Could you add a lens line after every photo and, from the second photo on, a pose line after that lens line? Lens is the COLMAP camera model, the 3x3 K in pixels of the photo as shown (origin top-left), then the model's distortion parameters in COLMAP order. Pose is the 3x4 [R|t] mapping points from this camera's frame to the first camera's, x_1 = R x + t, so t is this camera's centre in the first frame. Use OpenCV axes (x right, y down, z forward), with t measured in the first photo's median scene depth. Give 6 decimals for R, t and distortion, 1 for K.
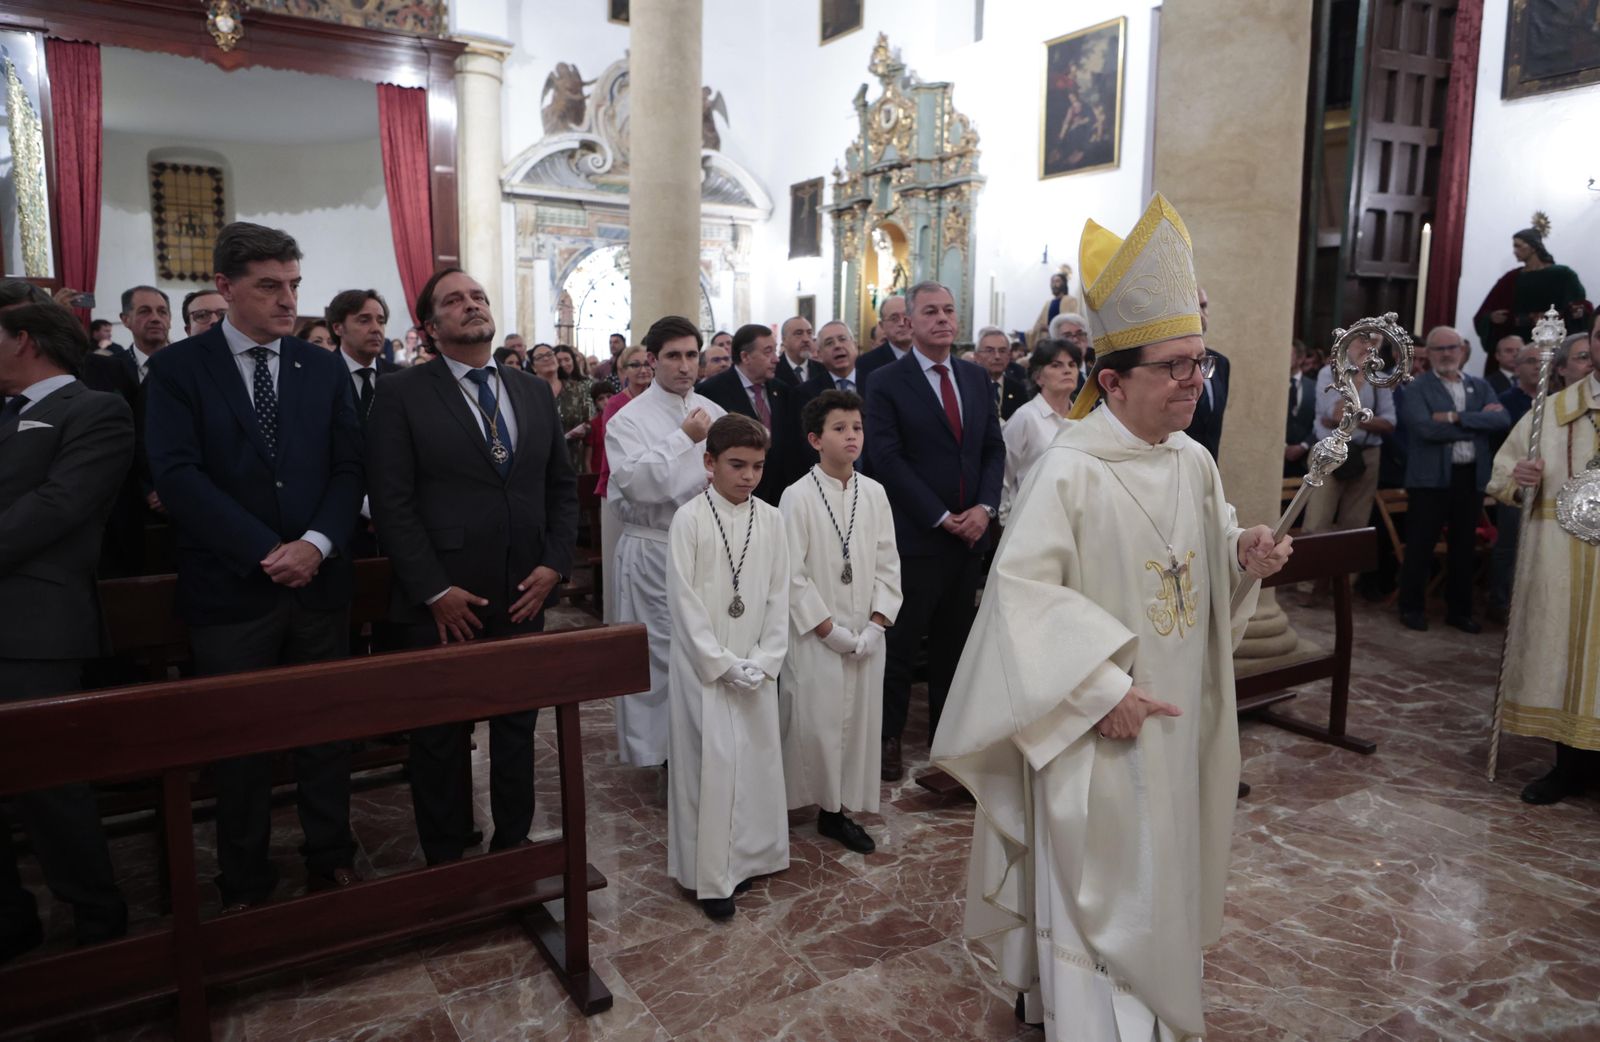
lens RADIAL K [[1075.5, 0, 802.7], [0, 1075.5, 516.1], [0, 0, 1]] dist [-0.011275, 0.006058]
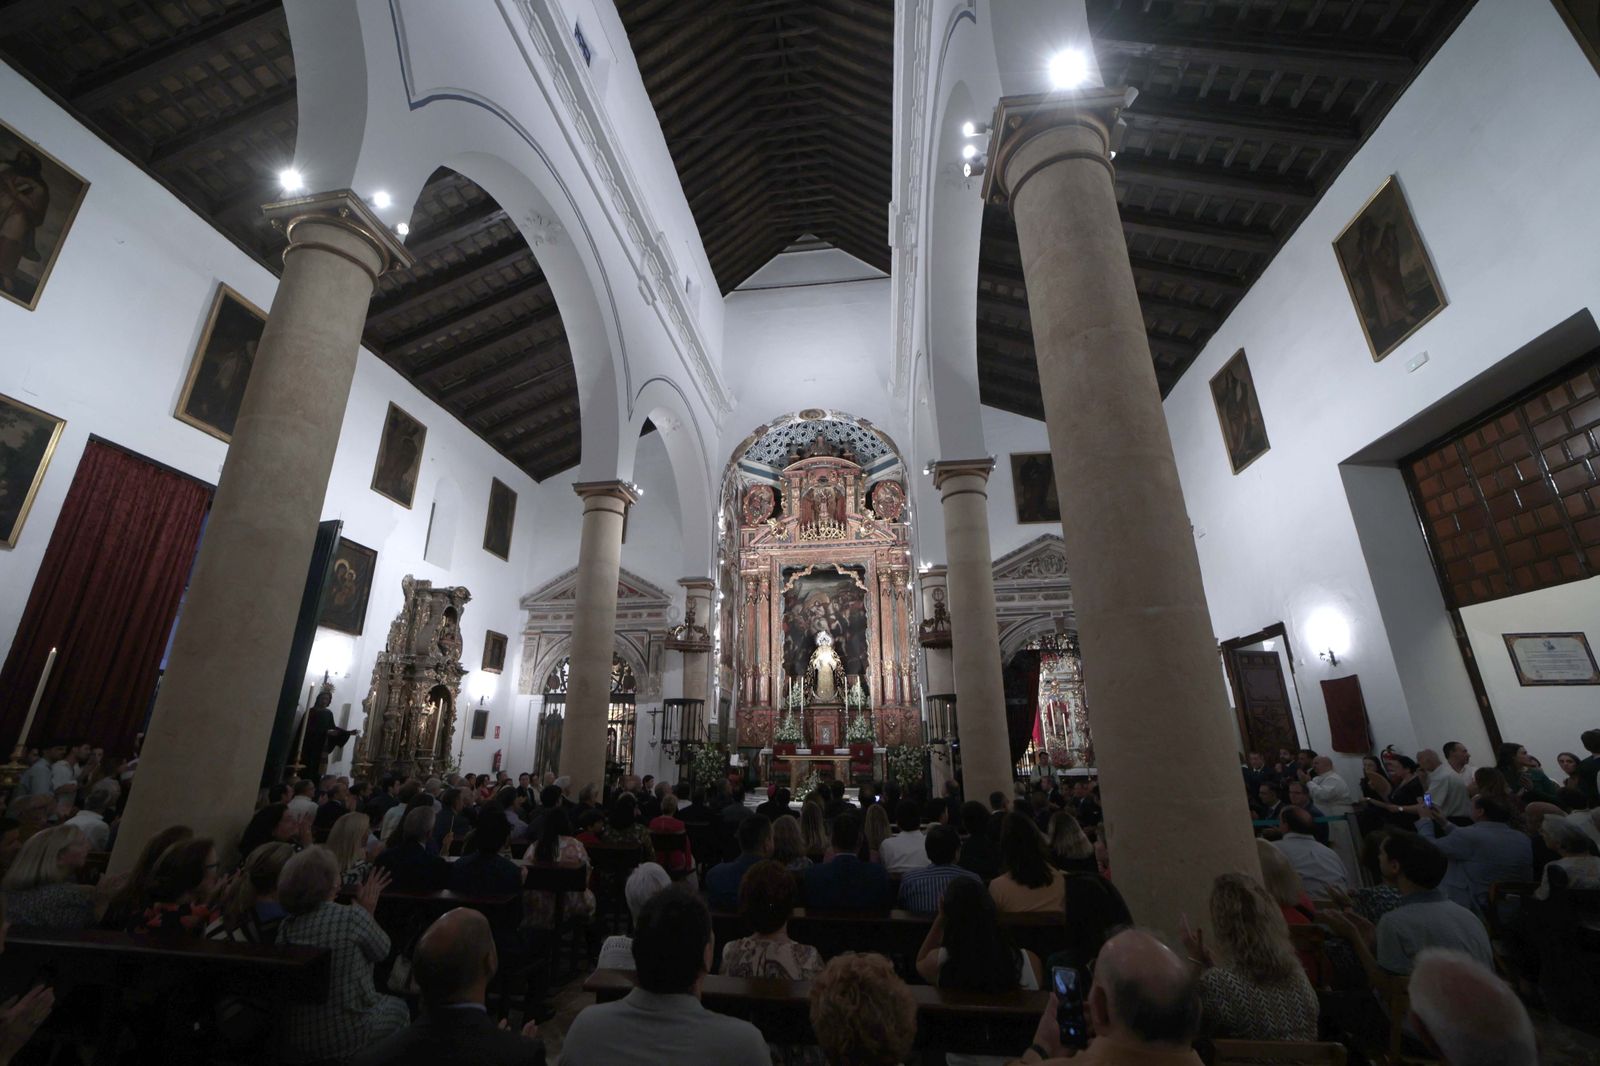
lens RADIAL K [[659.1, 0, 784.0], [0, 659.1, 527.5], [0, 0, 1]] dist [-0.035000, 0.007791]
pose [[-0.745288, 0.213018, 0.631798, -0.528704], [0.080363, 0.969381, -0.232038, -0.122099], [-0.661882, -0.122162, -0.739587, 0.805583]]
